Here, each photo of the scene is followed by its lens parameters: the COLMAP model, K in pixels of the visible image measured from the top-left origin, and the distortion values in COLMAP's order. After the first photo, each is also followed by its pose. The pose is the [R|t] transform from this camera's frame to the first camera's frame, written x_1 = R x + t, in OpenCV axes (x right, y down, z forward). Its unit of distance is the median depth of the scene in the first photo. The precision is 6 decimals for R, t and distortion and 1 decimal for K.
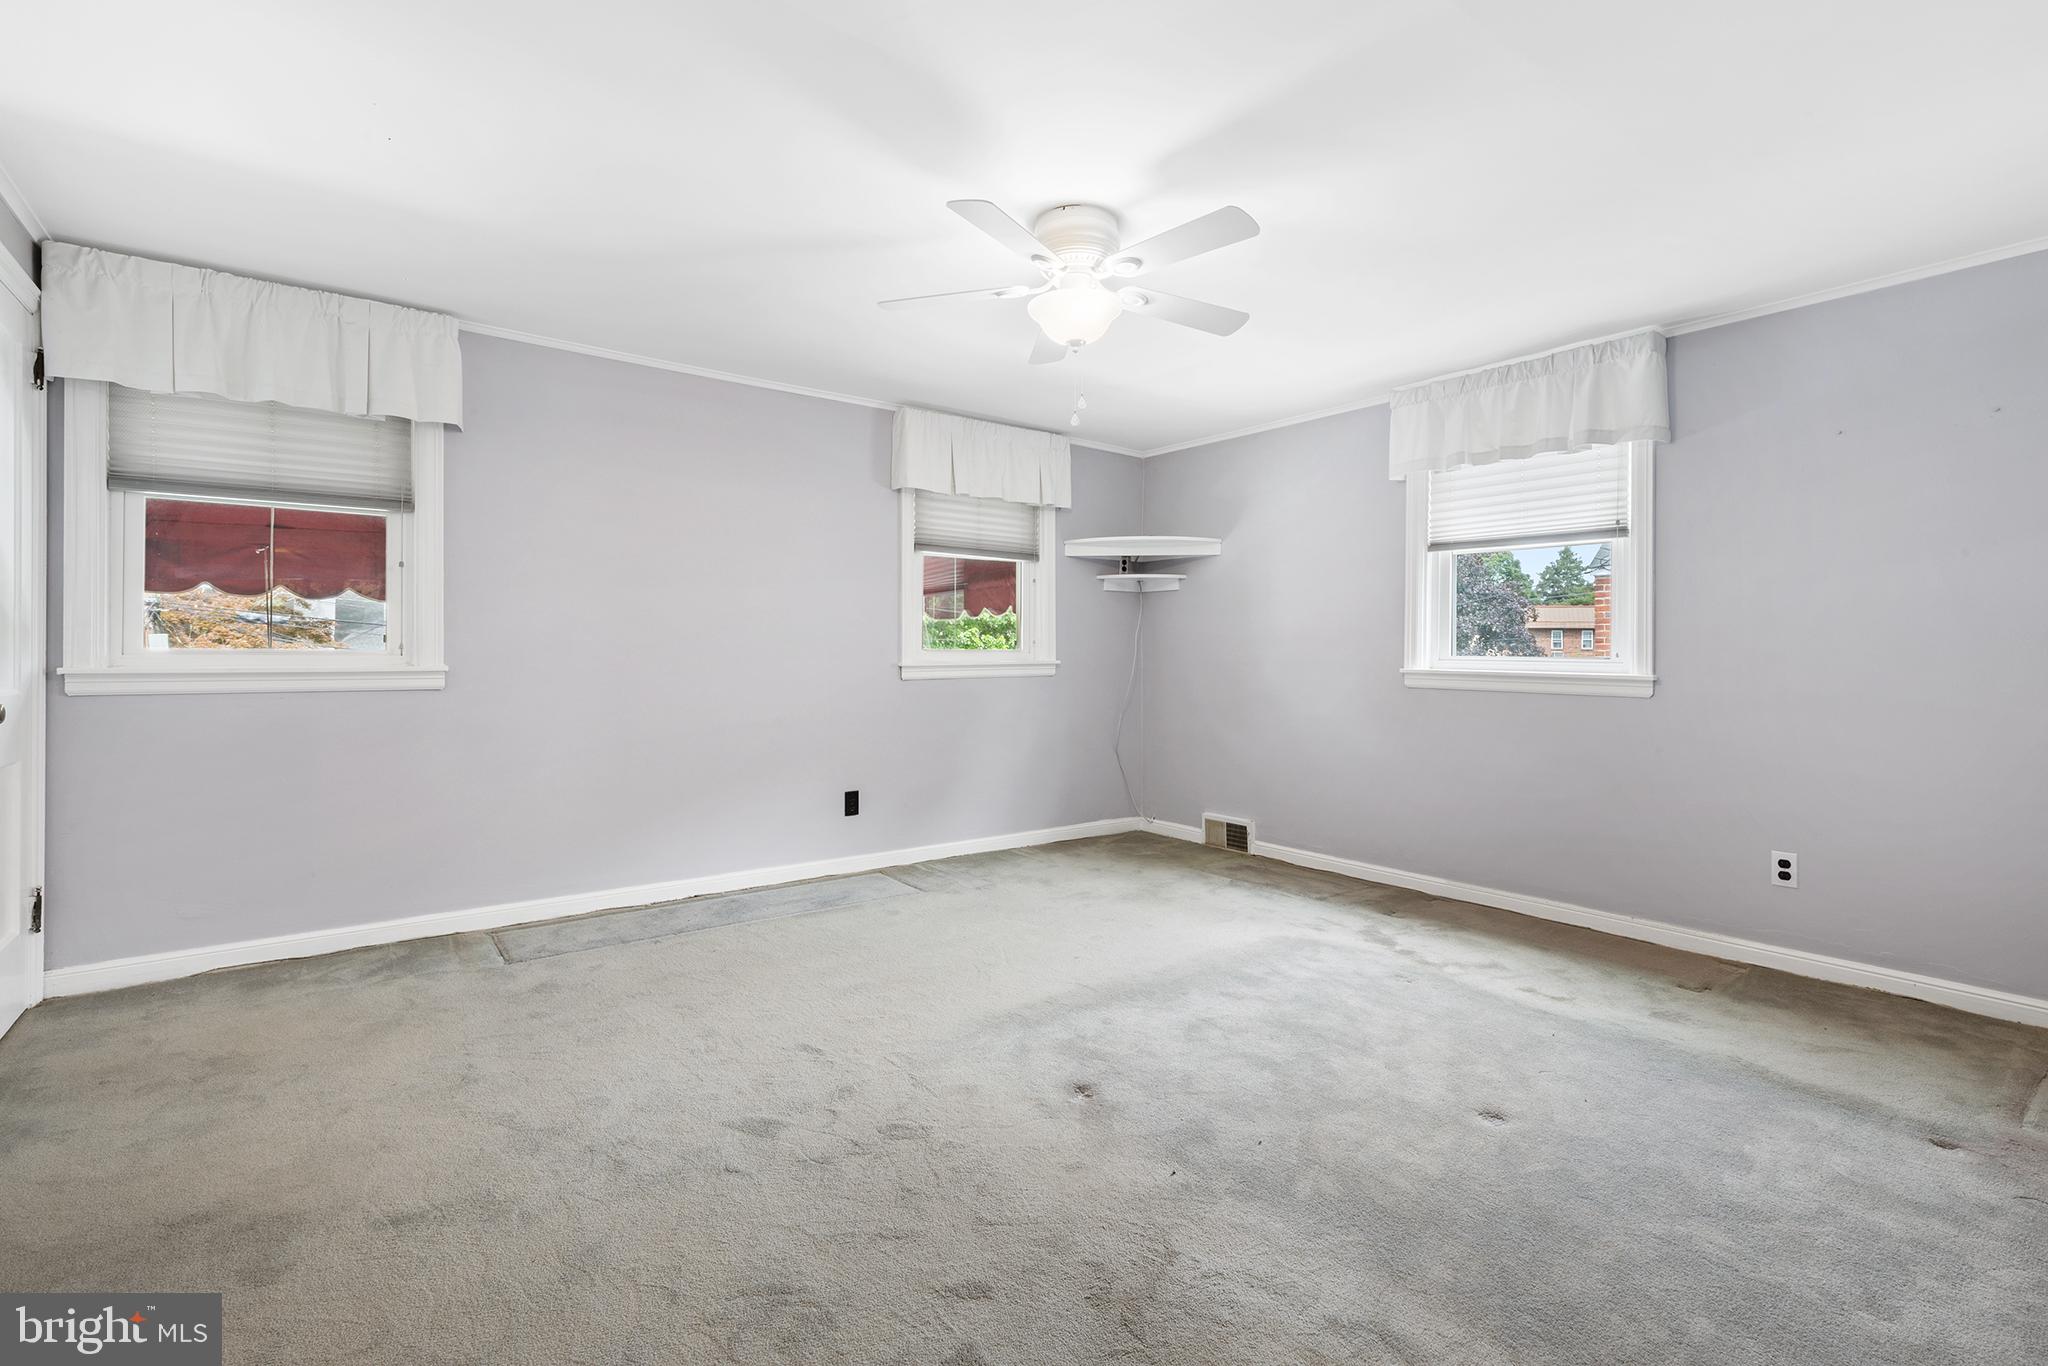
lens RADIAL K [[922.5, 0, 1003.2], [0, 922.5, 649.9], [0, 0, 1]] dist [0.002033, 0.000365]
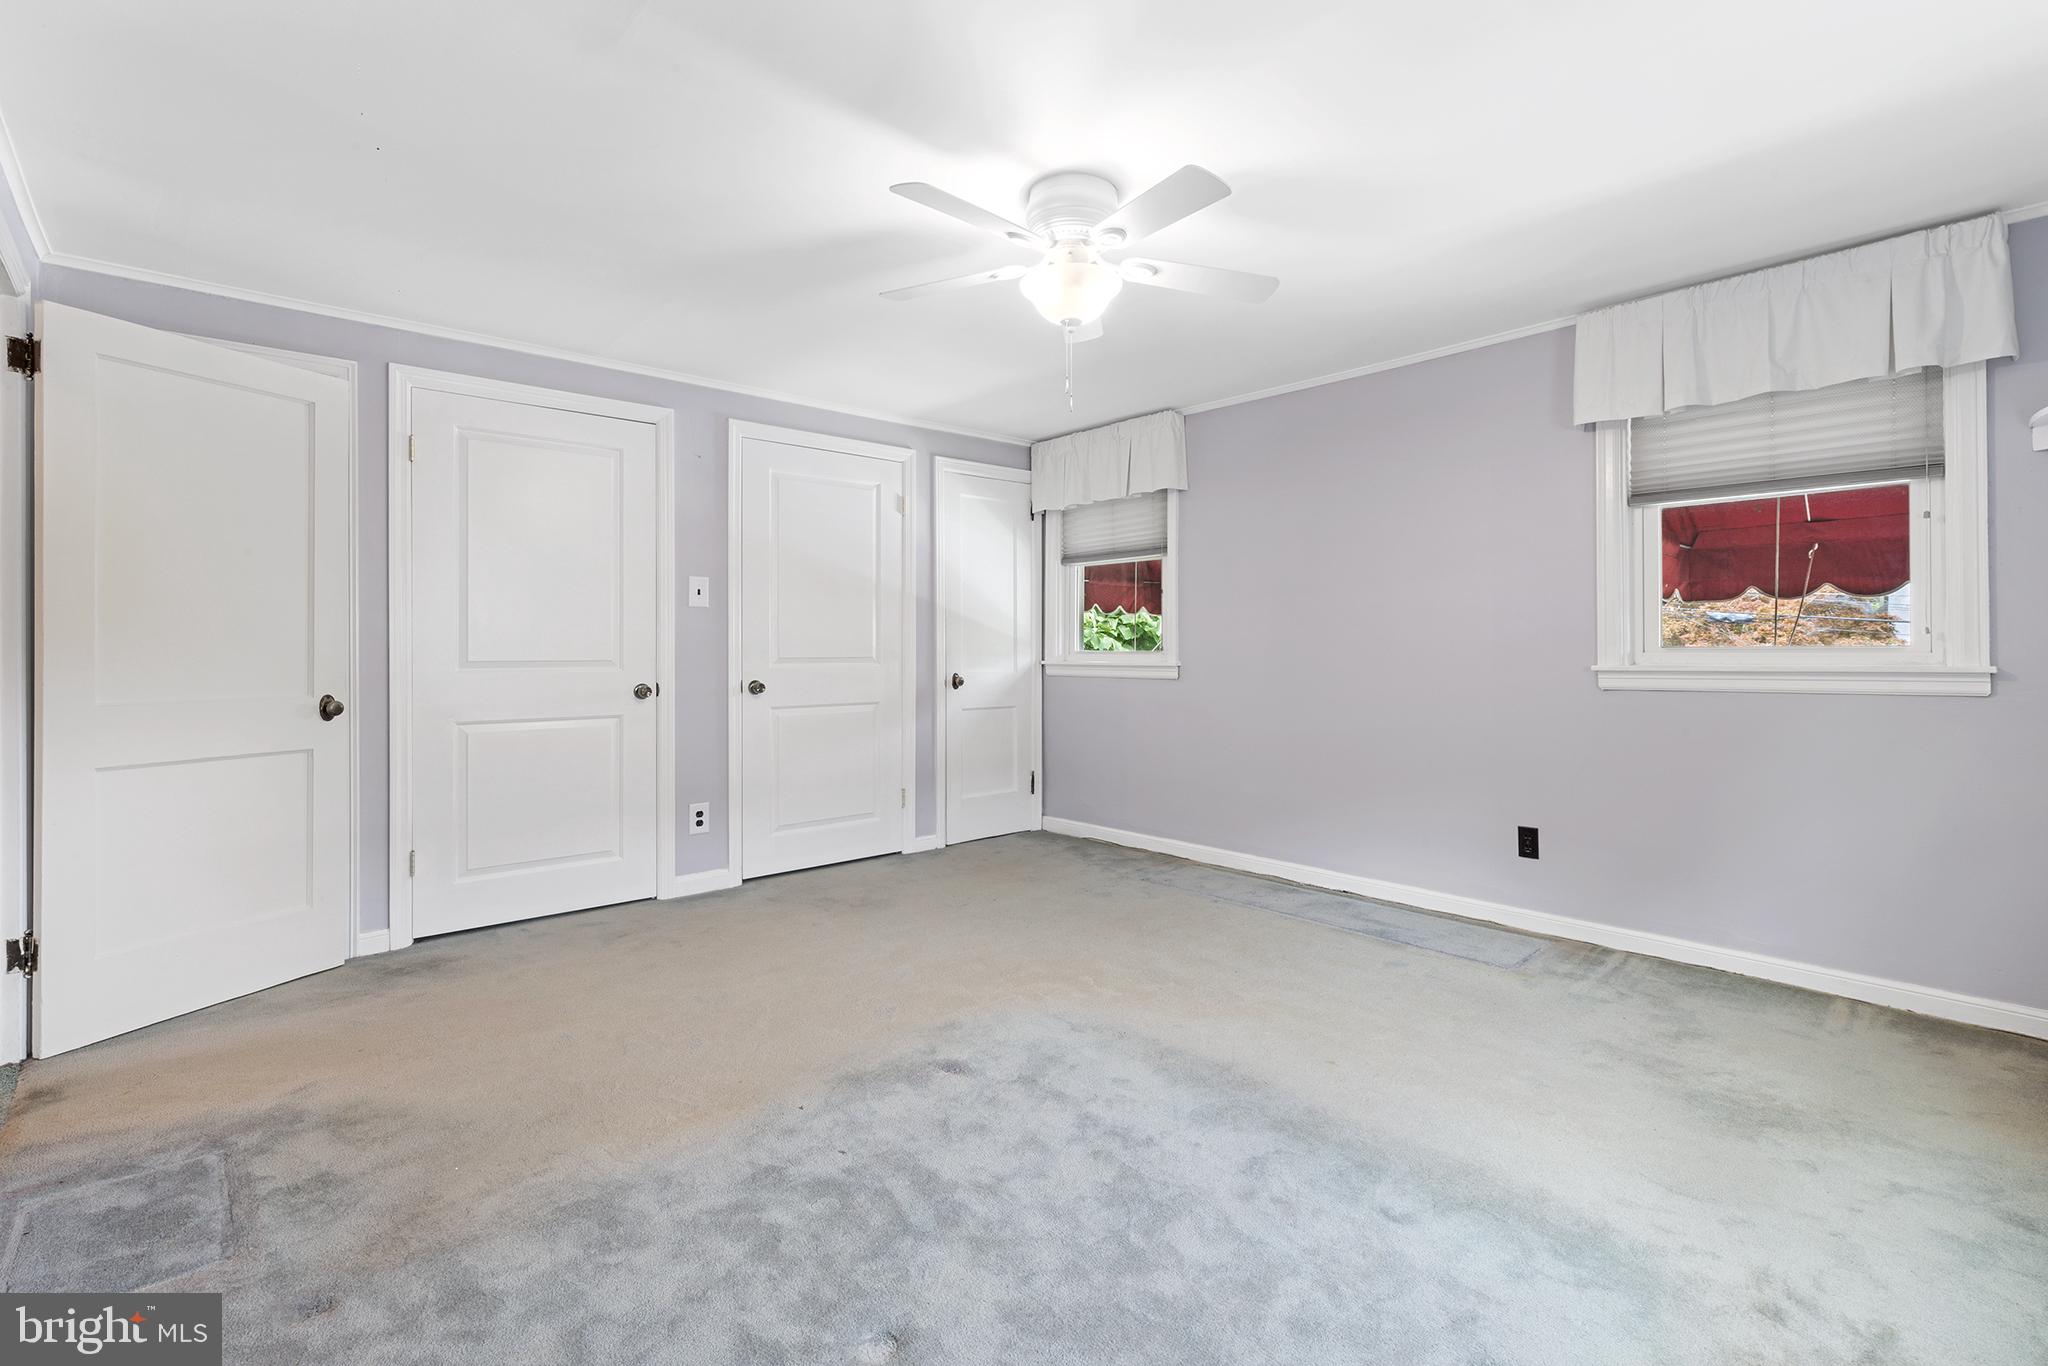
lens RADIAL K [[922.5, 0, 1000.2], [0, 922.5, 644.9], [0, 0, 1]] dist [0.002033, 0.000365]
pose [[0.086907, -0.006210, -0.996197, 0.562017], [0.010561, 0.999930, -0.005312, -0.003509], [0.996160, -0.010059, 0.086967, 0.464707]]
